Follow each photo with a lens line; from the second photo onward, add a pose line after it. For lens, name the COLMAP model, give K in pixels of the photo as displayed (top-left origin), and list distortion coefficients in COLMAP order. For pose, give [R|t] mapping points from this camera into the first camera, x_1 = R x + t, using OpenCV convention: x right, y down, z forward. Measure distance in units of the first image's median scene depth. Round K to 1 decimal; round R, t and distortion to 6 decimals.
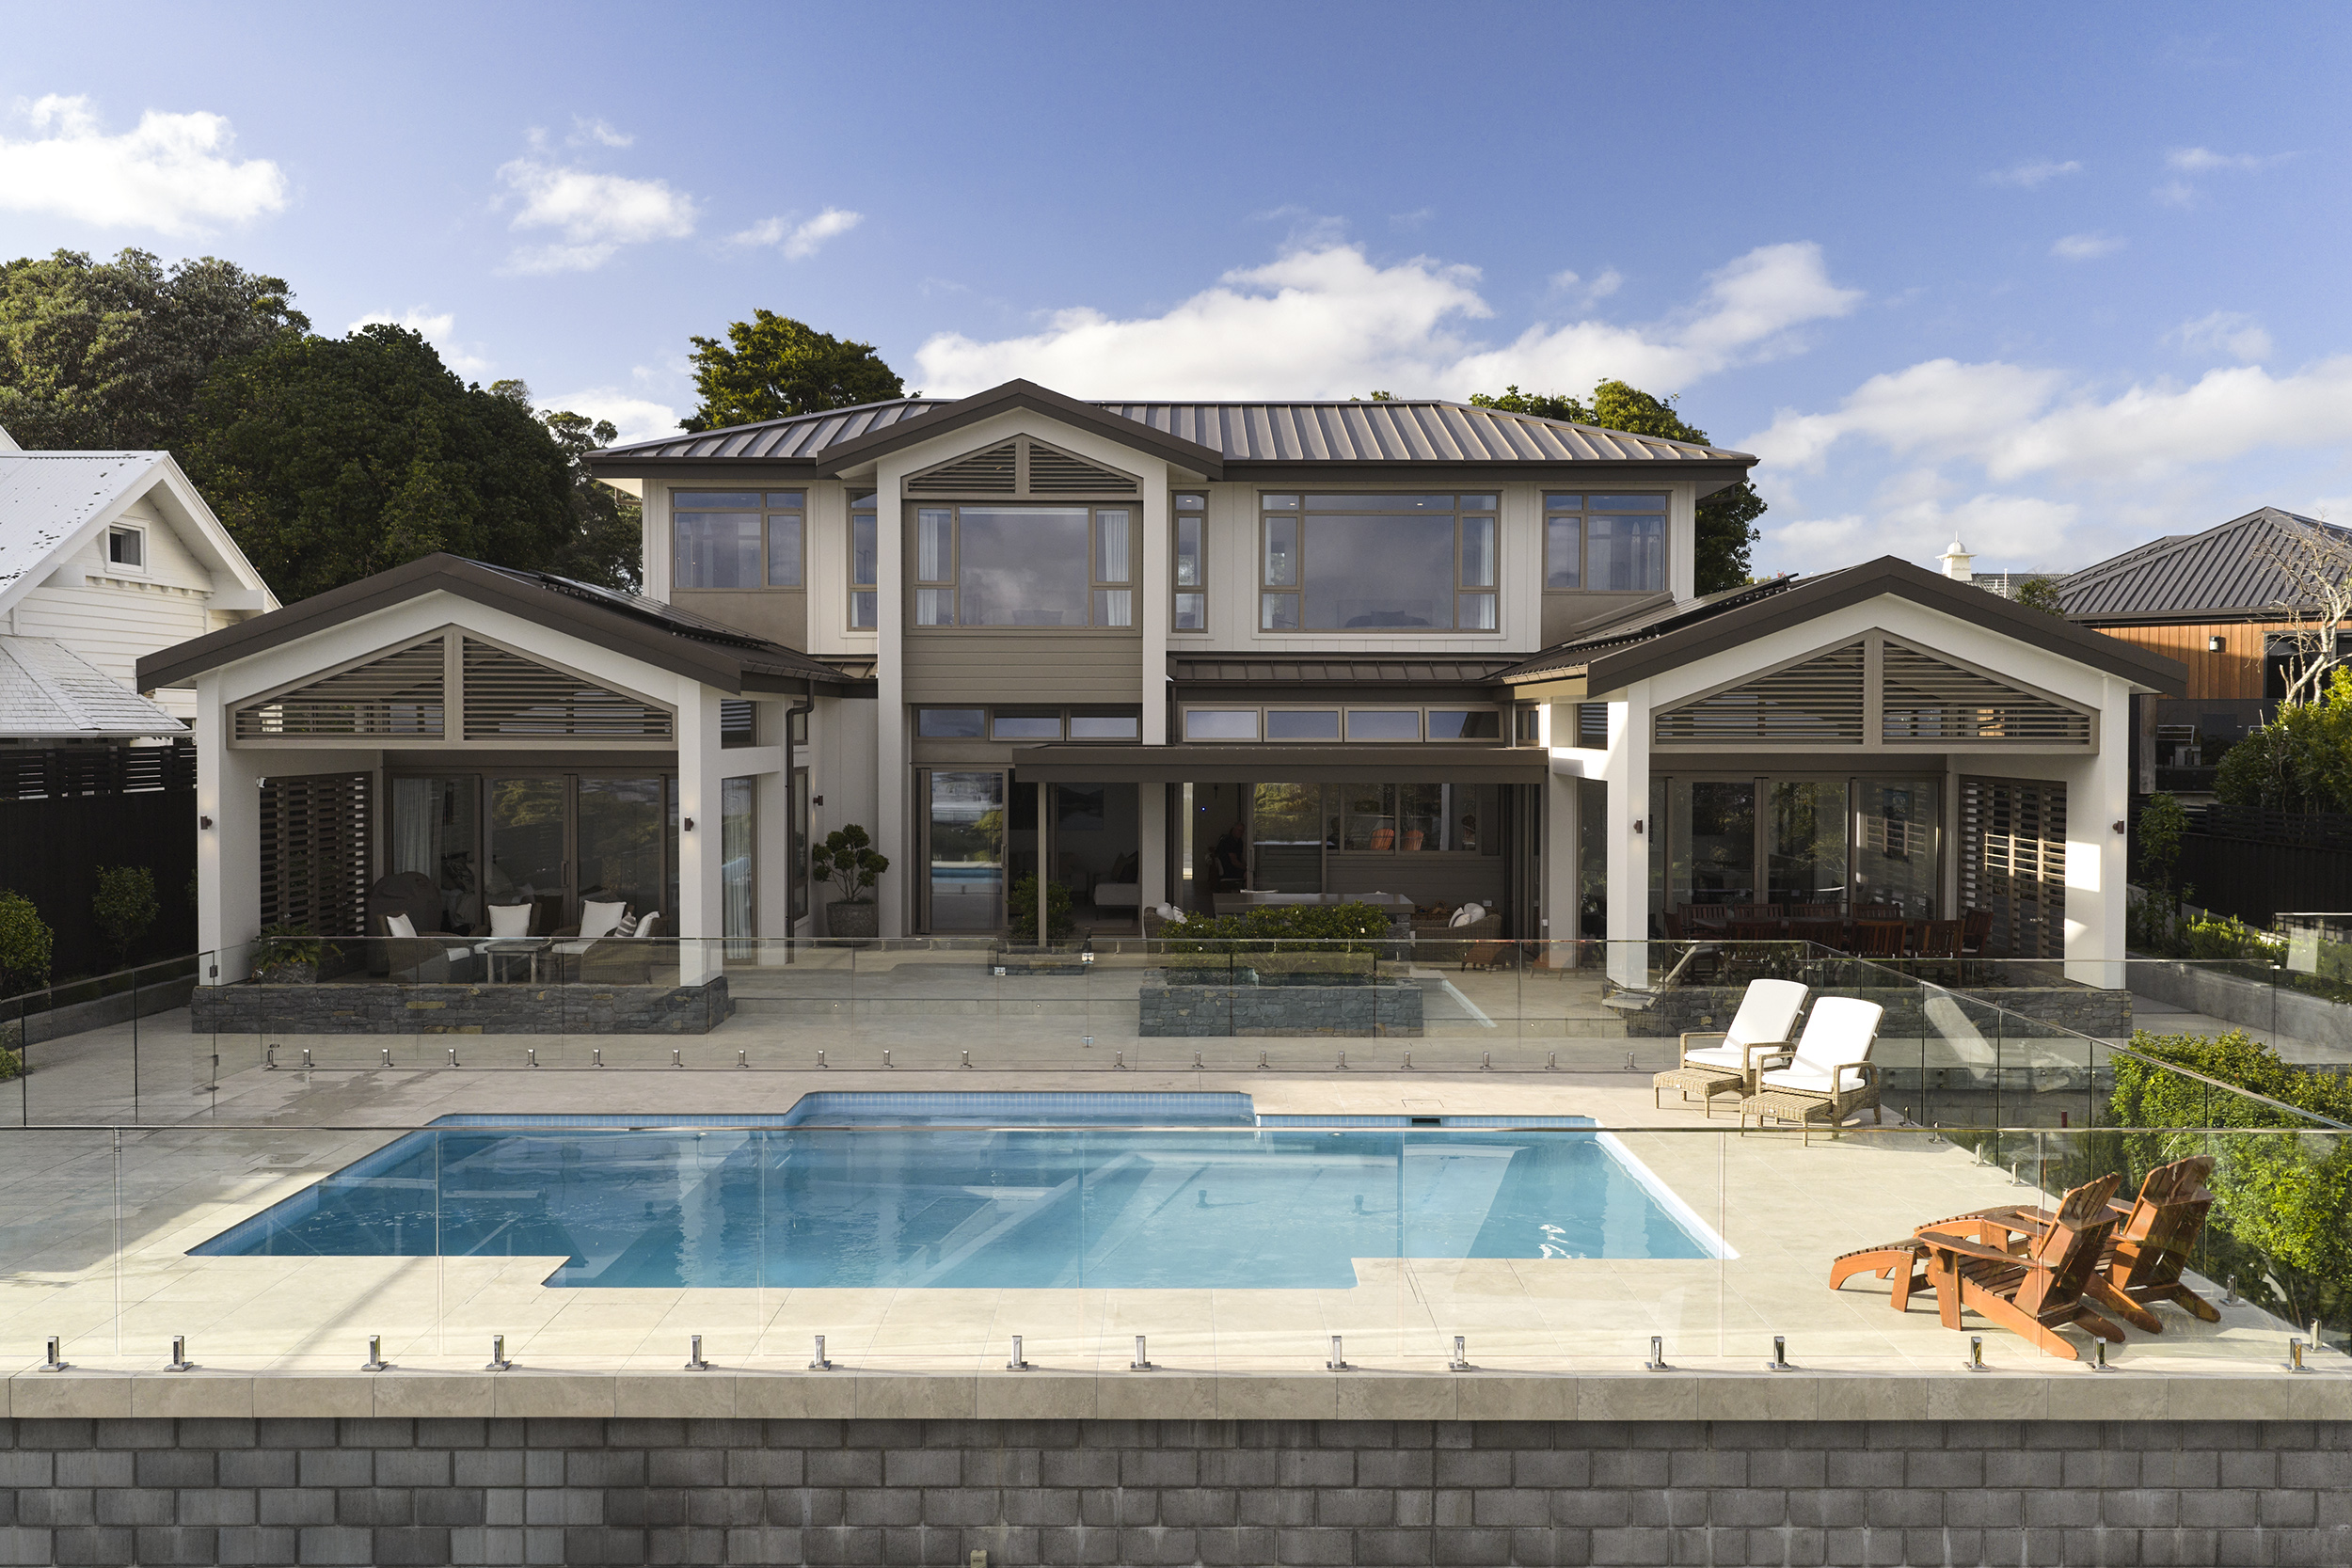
lens RADIAL K [[1949.8, 0, 1204.6], [0, 1949.8, 787.9], [0, 0, 1]] dist [0.047474, -0.078356]
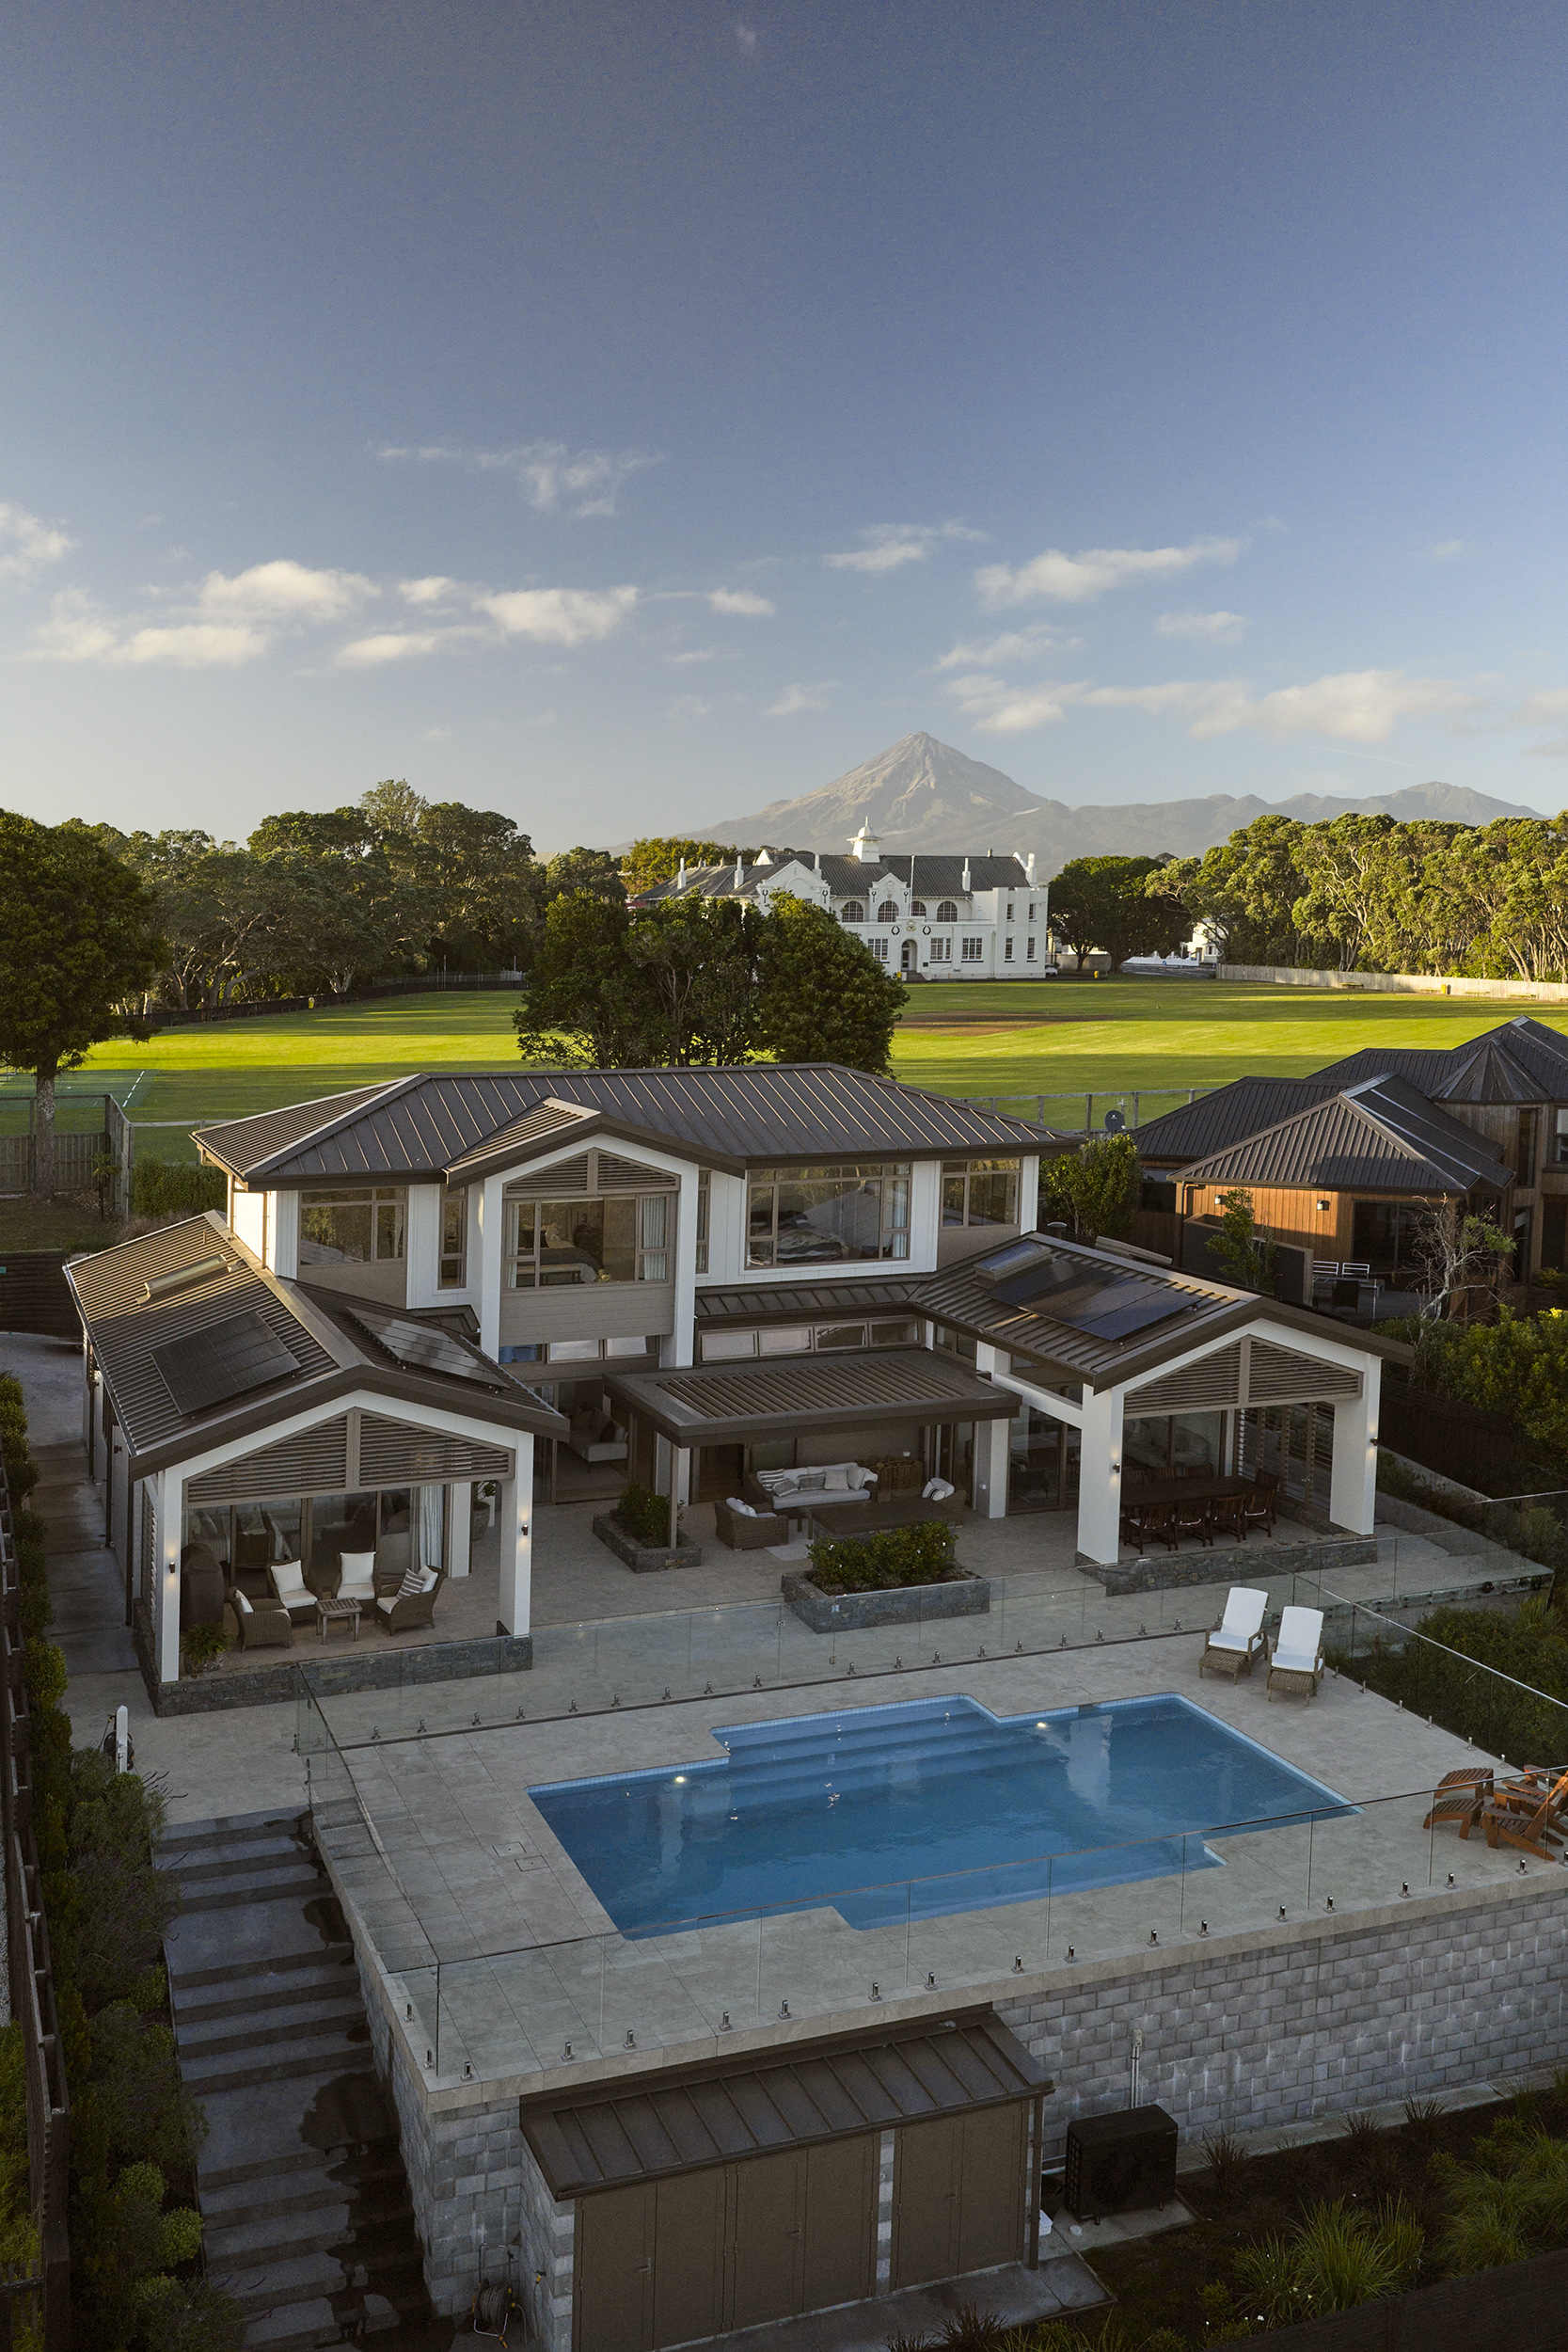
lens RADIAL K [[2024.5, 0, 787.9], [0, 2024.5, 1297.8], [0, 0, 1]] dist [0.047043, -0.003076]
pose [[0.935169, -0.062304, 0.348678, -0.579126], [0.013619, 0.990005, 0.140373, -0.345038], [-0.353939, -0.126524, 0.926671, -0.393554]]
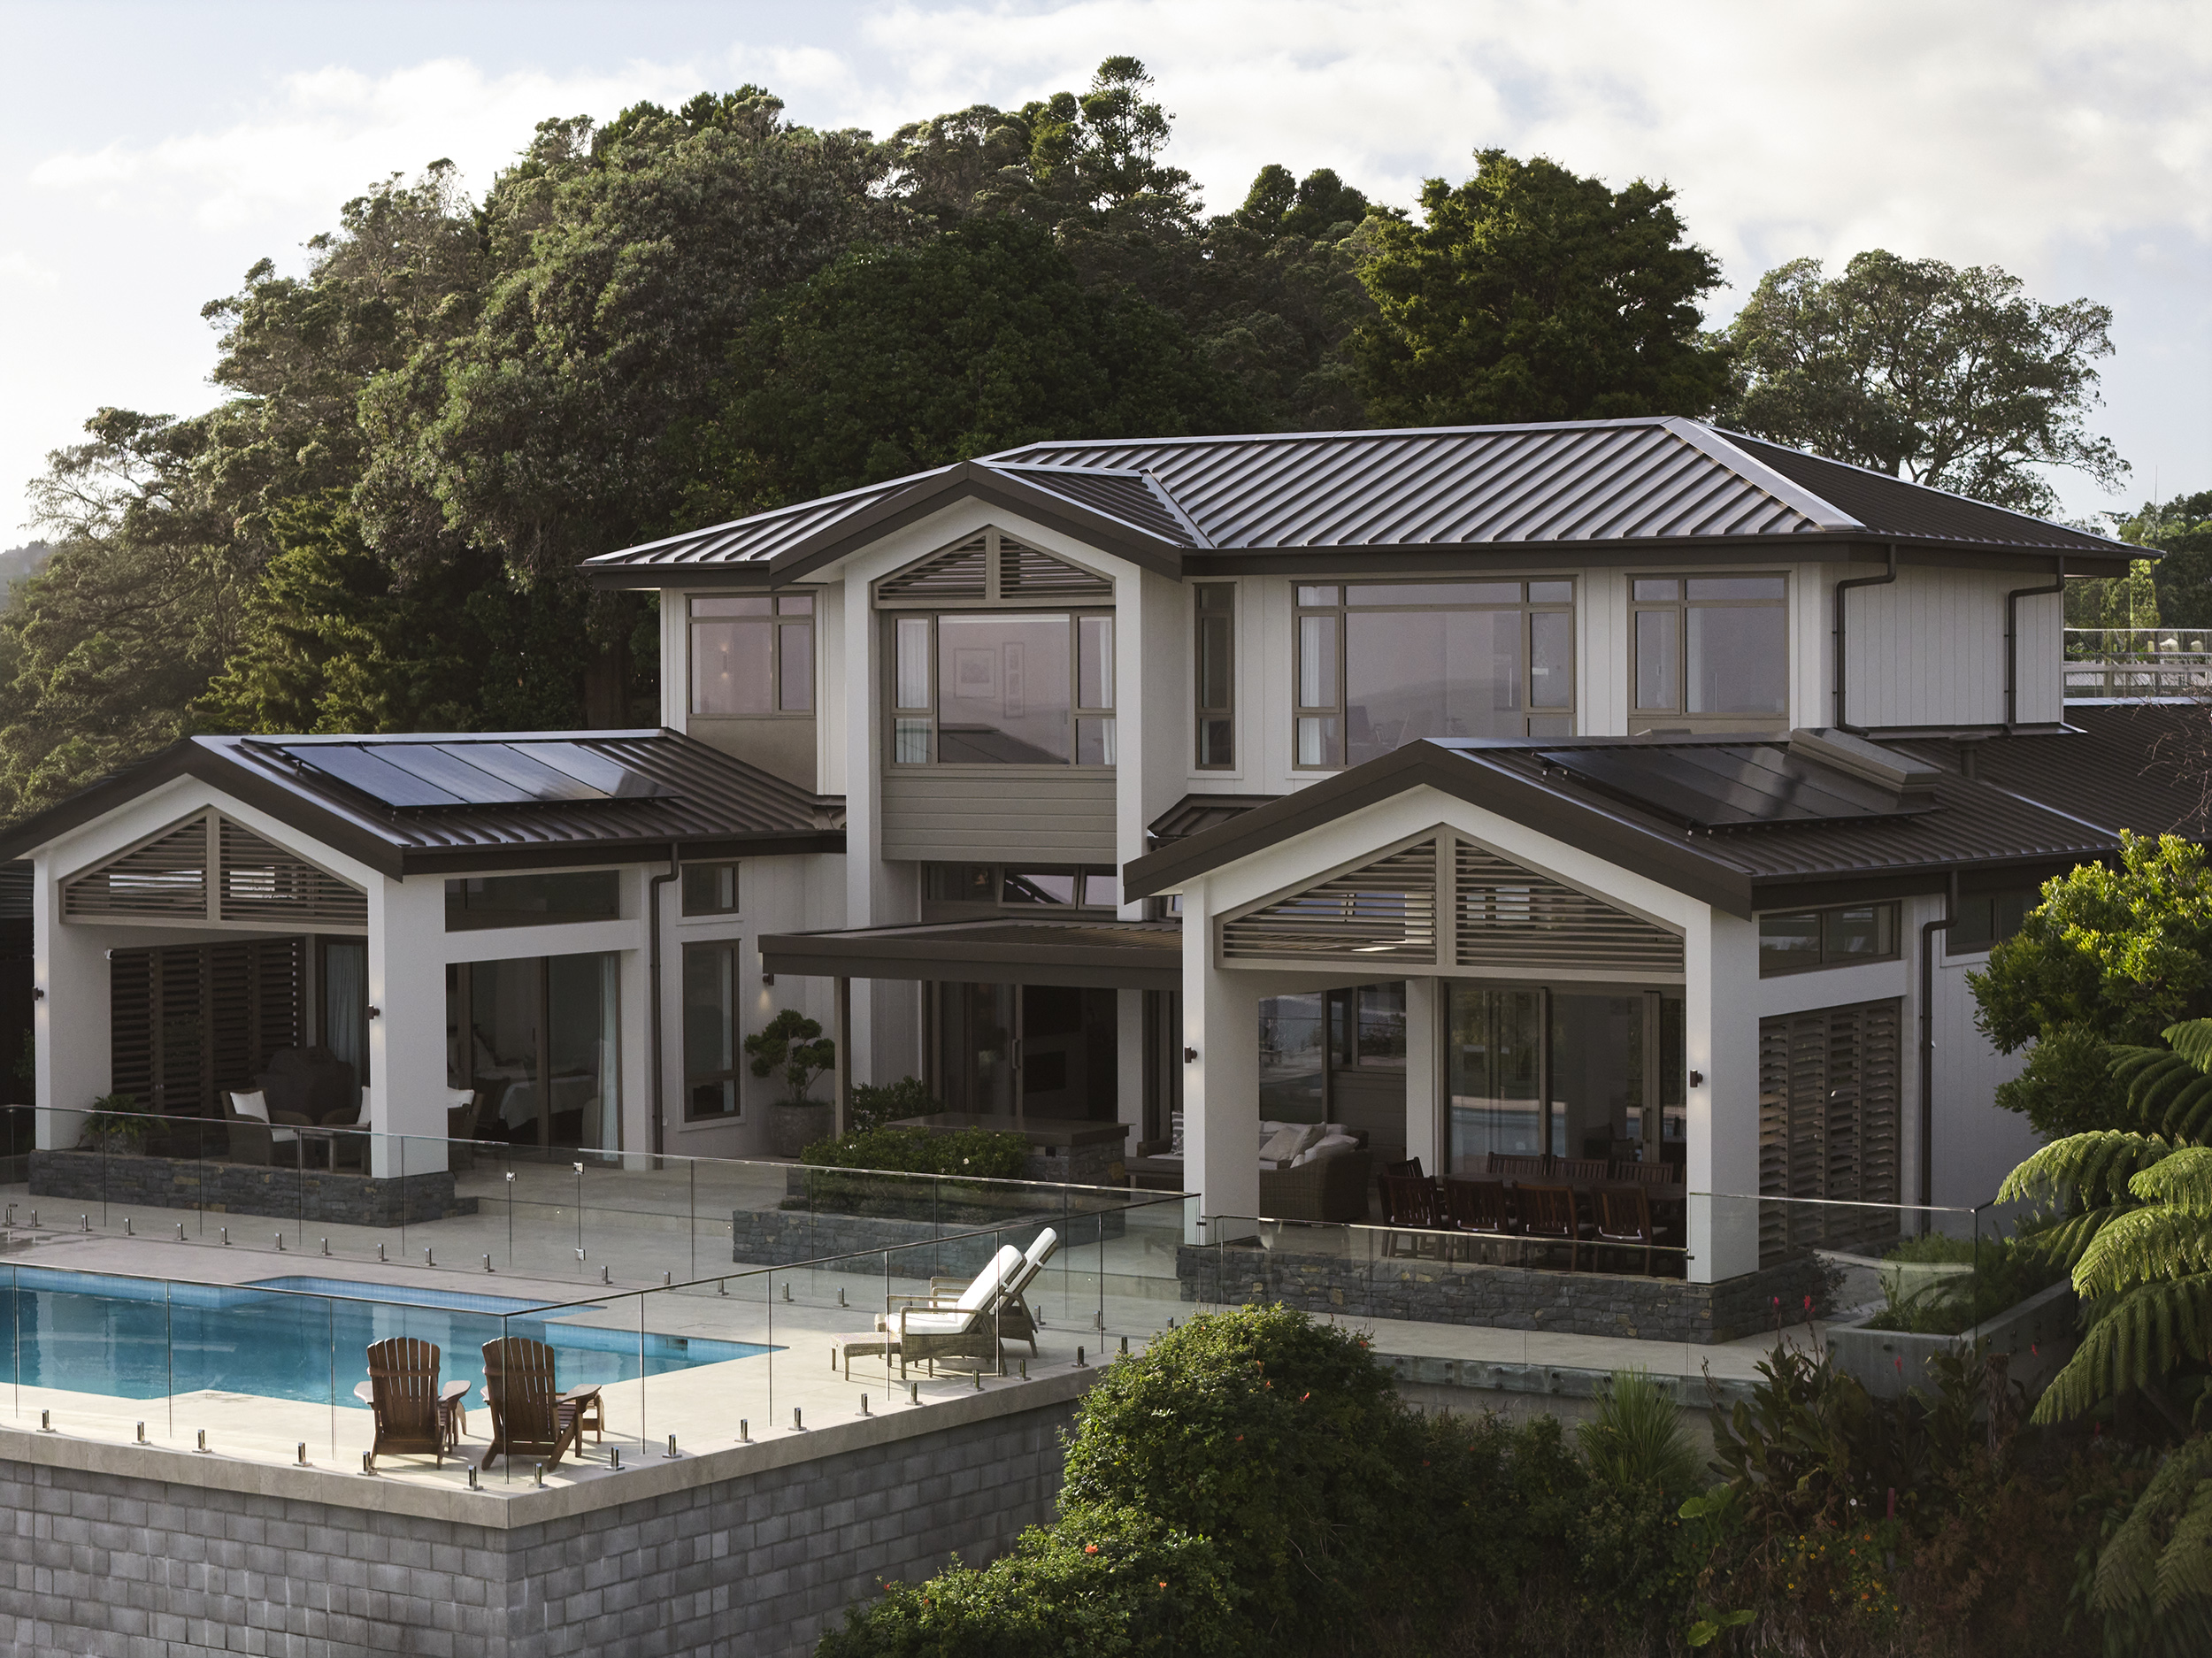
lens RADIAL K [[4477.9, 0, 1106.0], [0, 4477.9, 829.0], [0, 0, 1]] dist [-0.121008, 0.405303]
pose [[0.822557, 0.011616, -0.568563, 1.294943], [-0.012779, 0.999916, 0.001941, -0.081265], [0.568539, 0.005669, 0.822637, -0.620402]]
